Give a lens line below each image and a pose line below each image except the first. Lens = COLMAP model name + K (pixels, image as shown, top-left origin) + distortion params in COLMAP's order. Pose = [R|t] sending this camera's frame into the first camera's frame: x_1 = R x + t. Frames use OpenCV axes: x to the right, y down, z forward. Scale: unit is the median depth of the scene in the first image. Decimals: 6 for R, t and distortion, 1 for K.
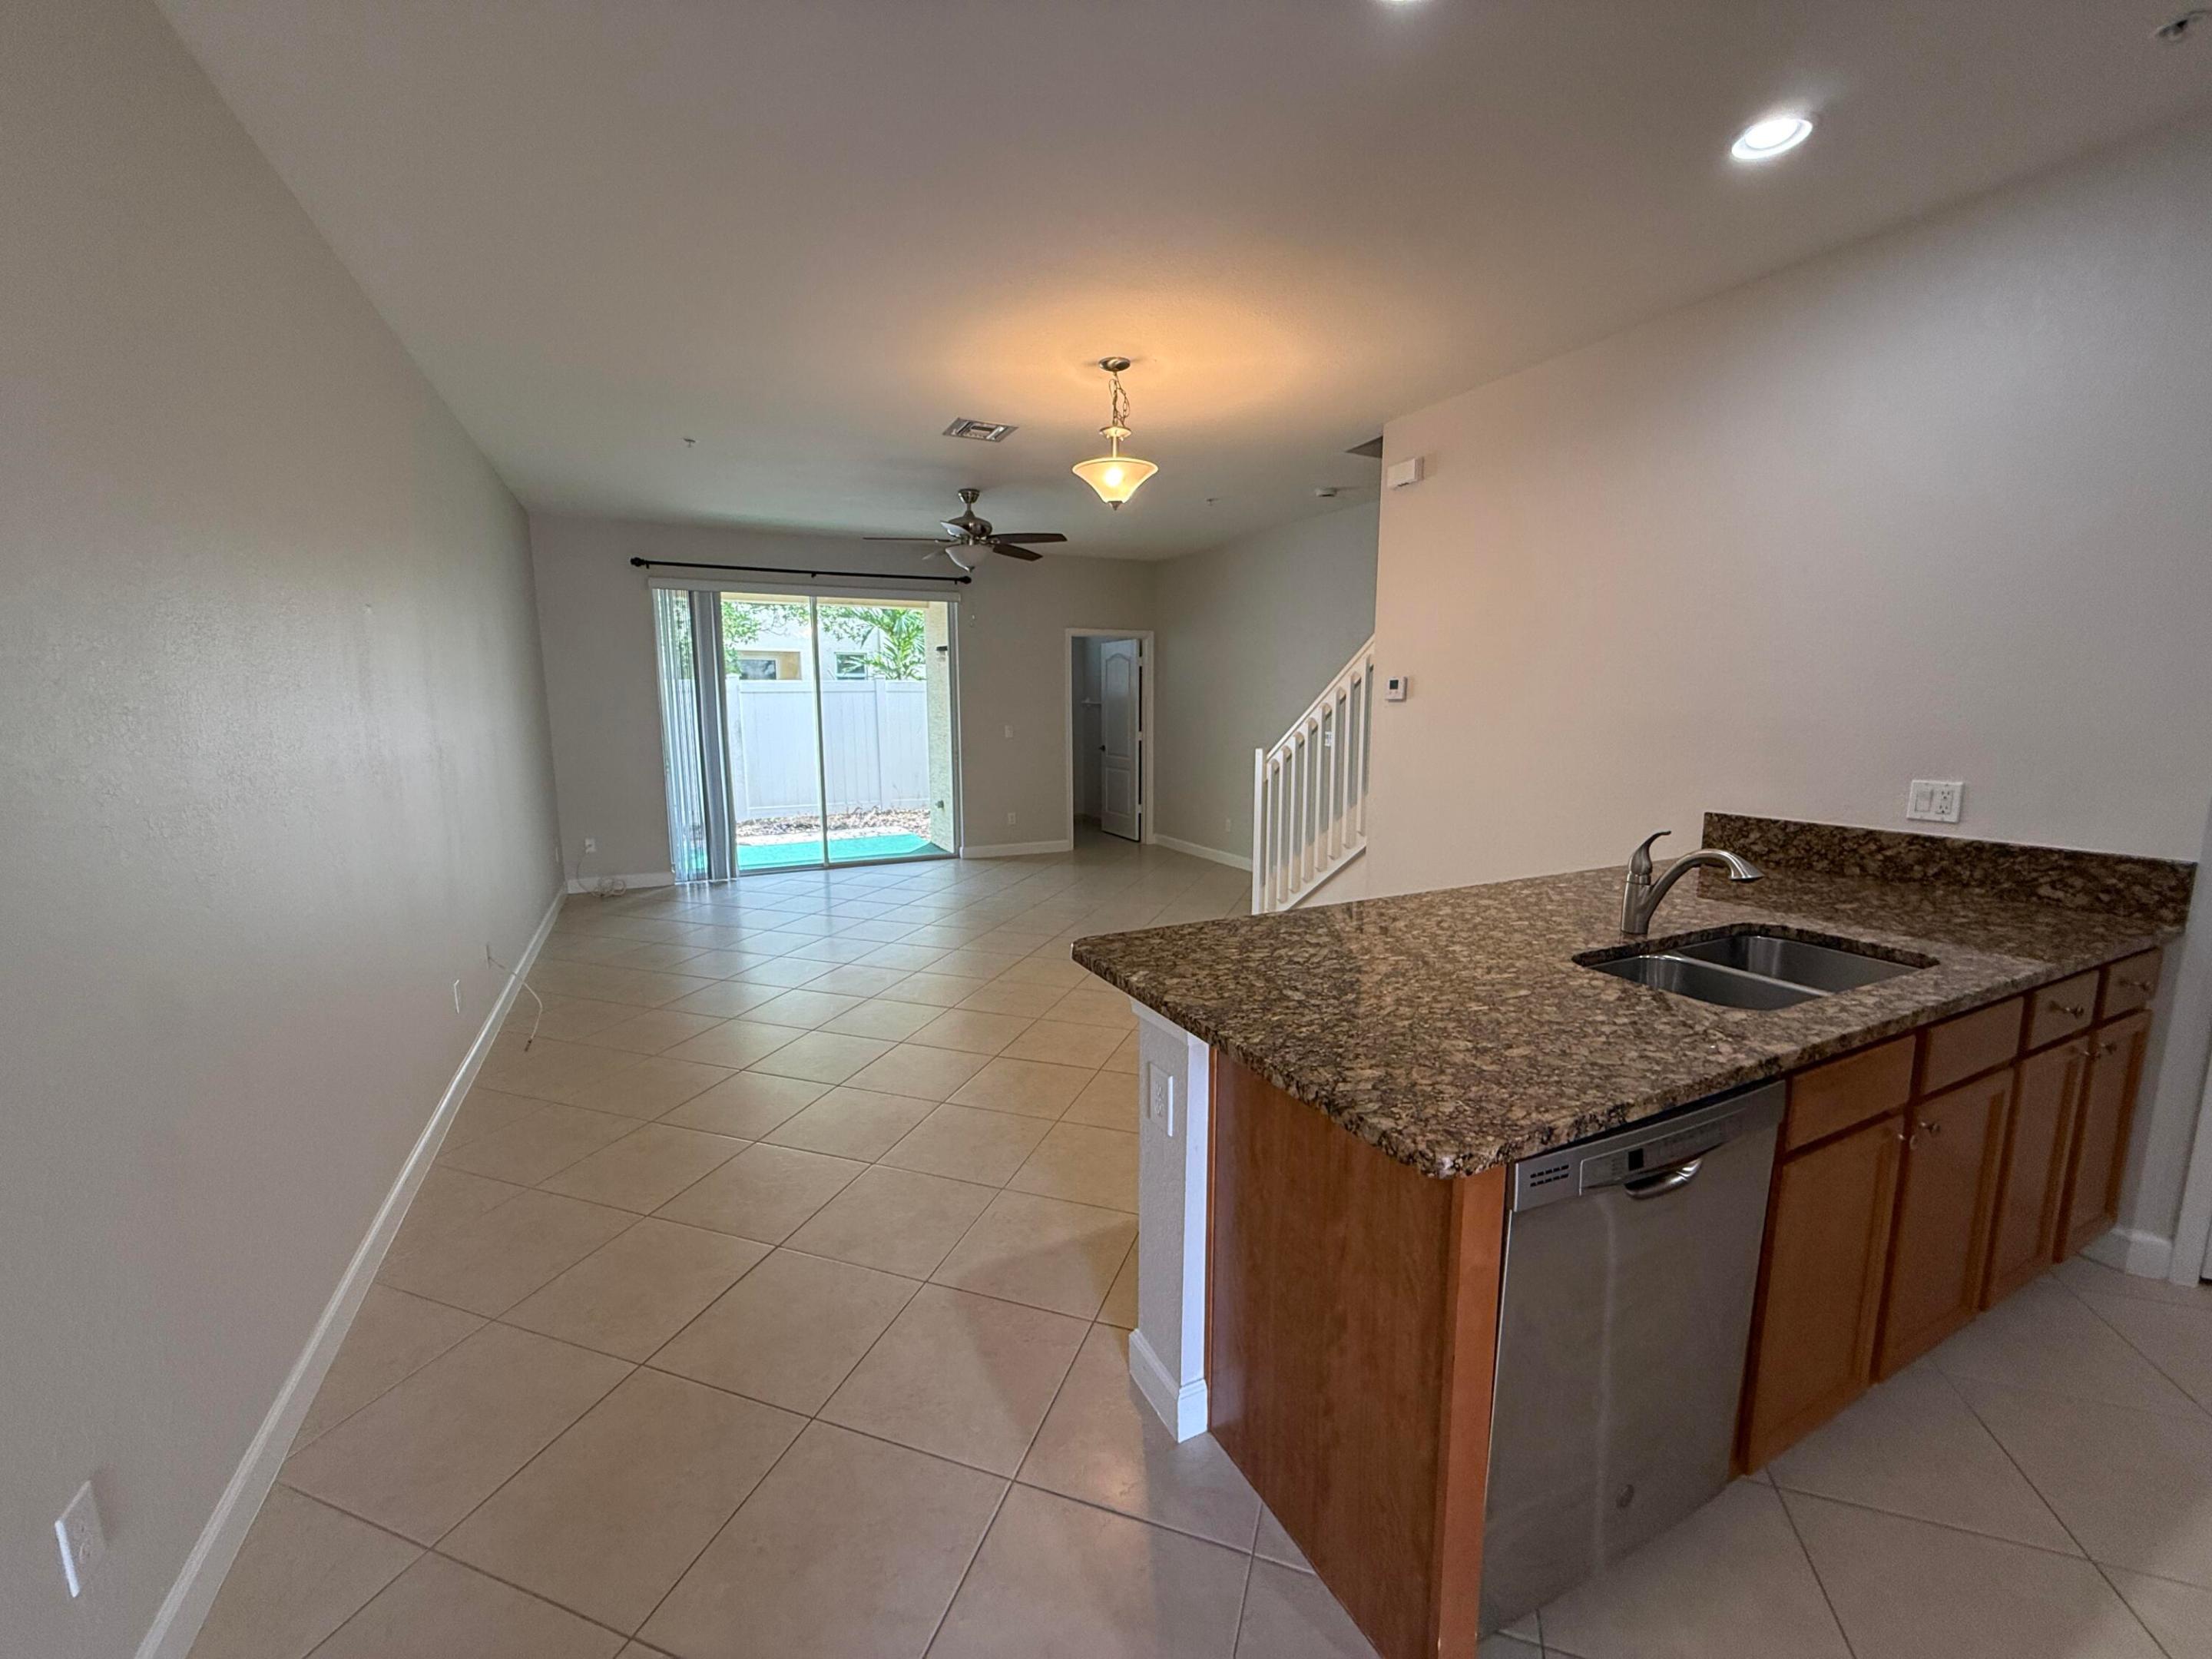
lens RADIAL K [[883.7, 0, 1114.5], [0, 883.7, 829.1], [0, 0, 1]] dist [0.002930, -0.000018]
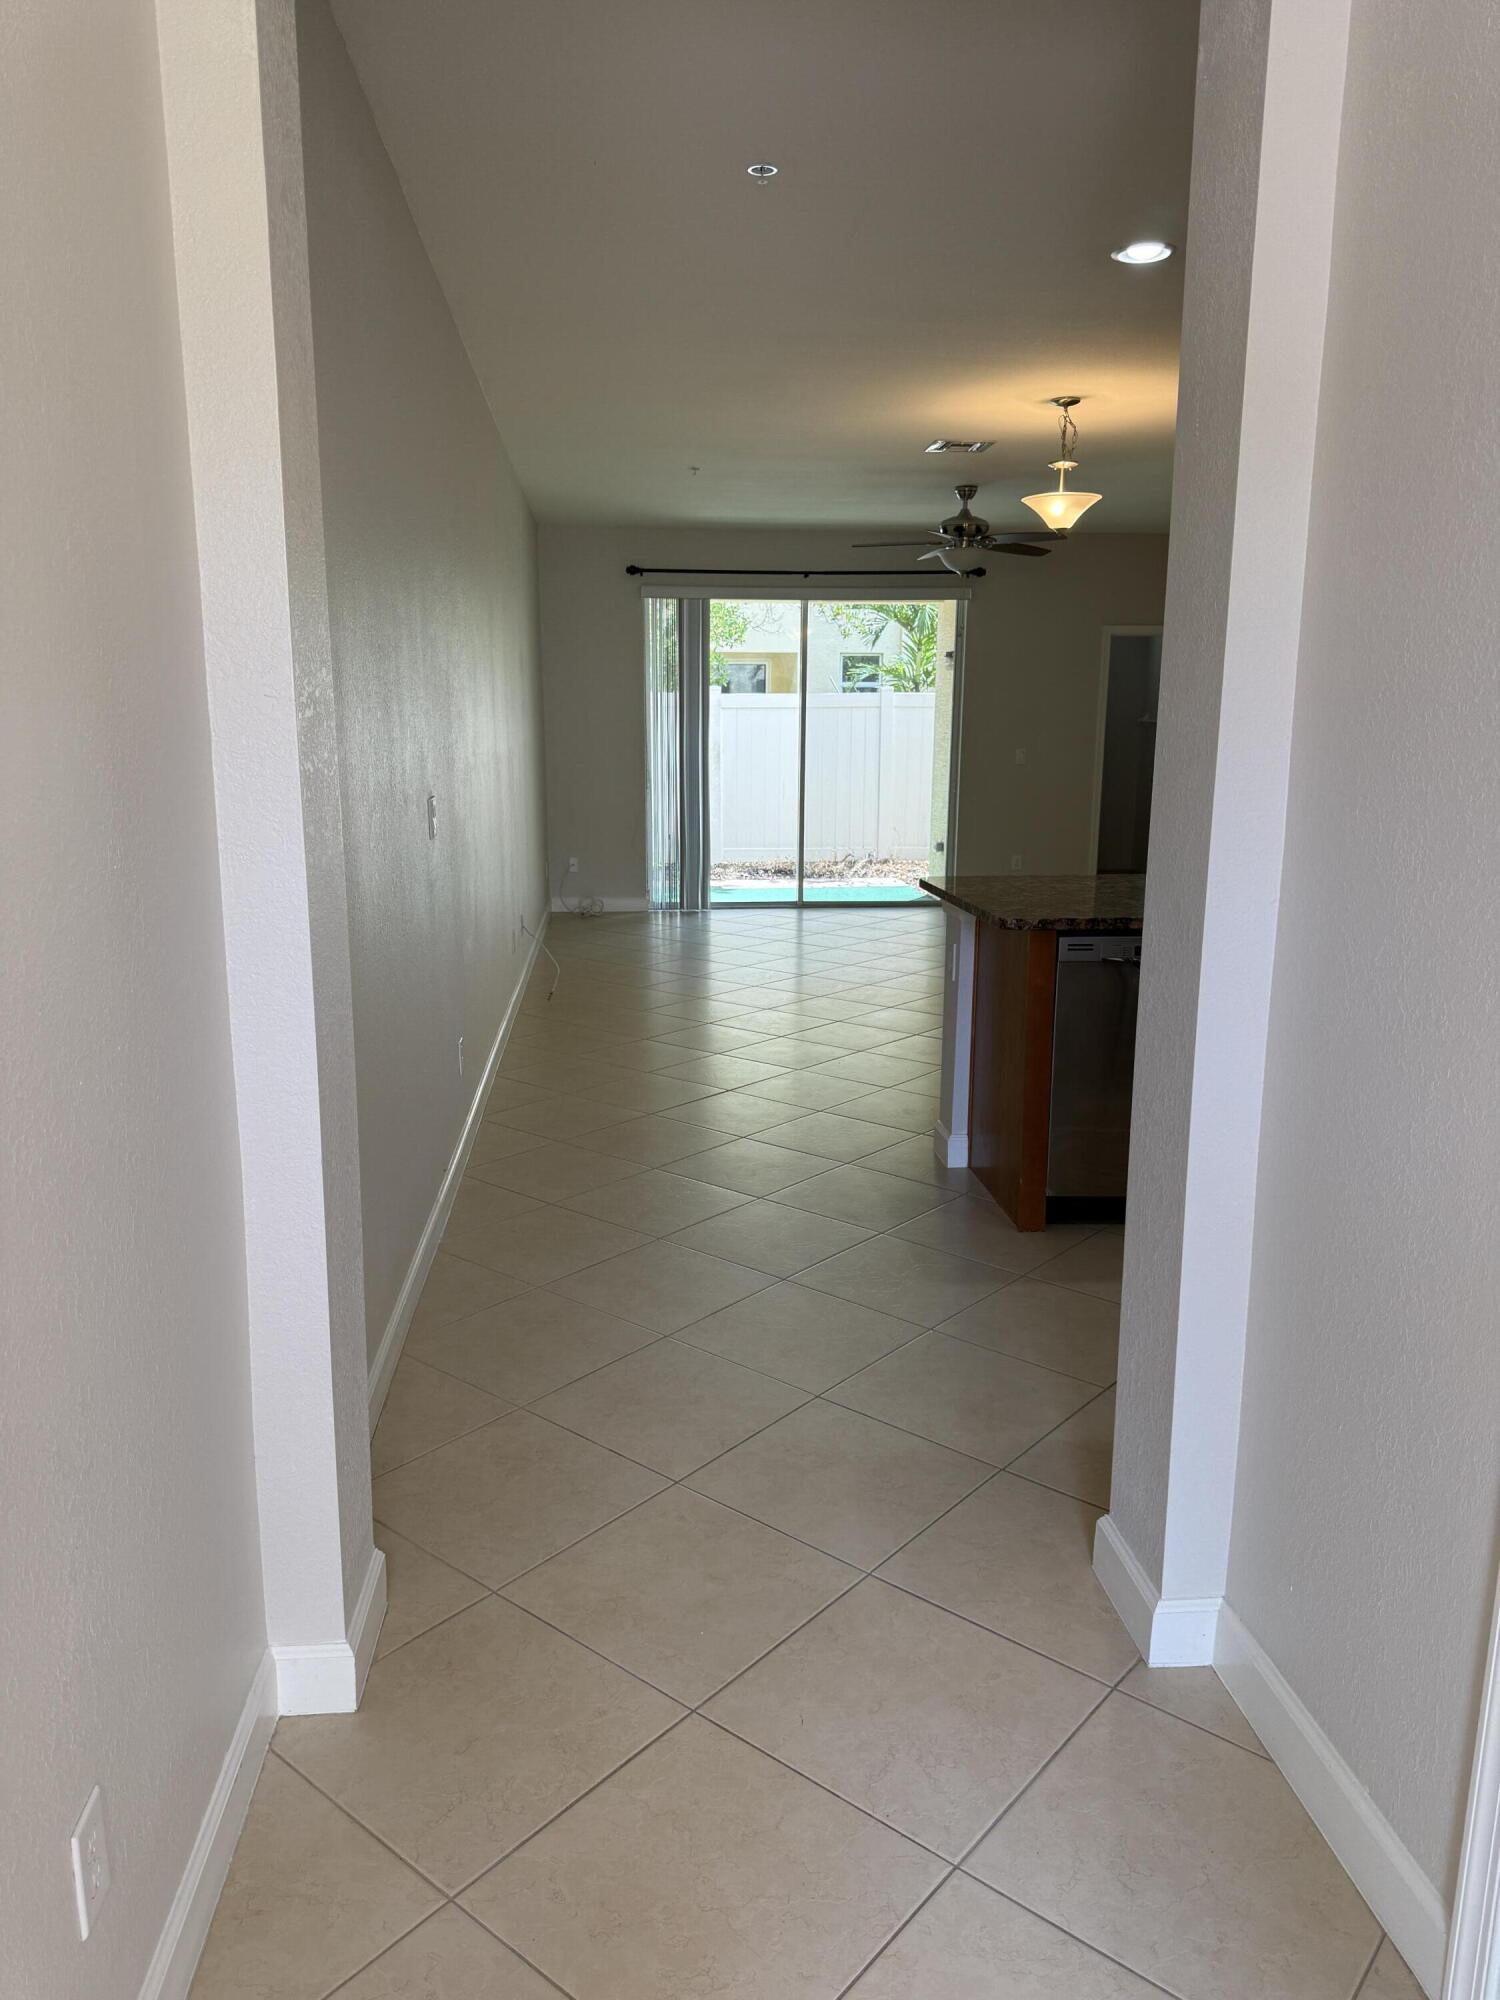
lens RADIAL K [[1401.0, 0, 744.1], [0, 1401.0, 1007.1], [0, 0, 1]] dist [0.026784, -0.008302]
pose [[0.929328, 0.080437, -0.360388, 0.157012], [-0.059996, 0.995909, 0.067572, 0.058445], [0.364349, -0.041175, 0.930352, -0.383774]]
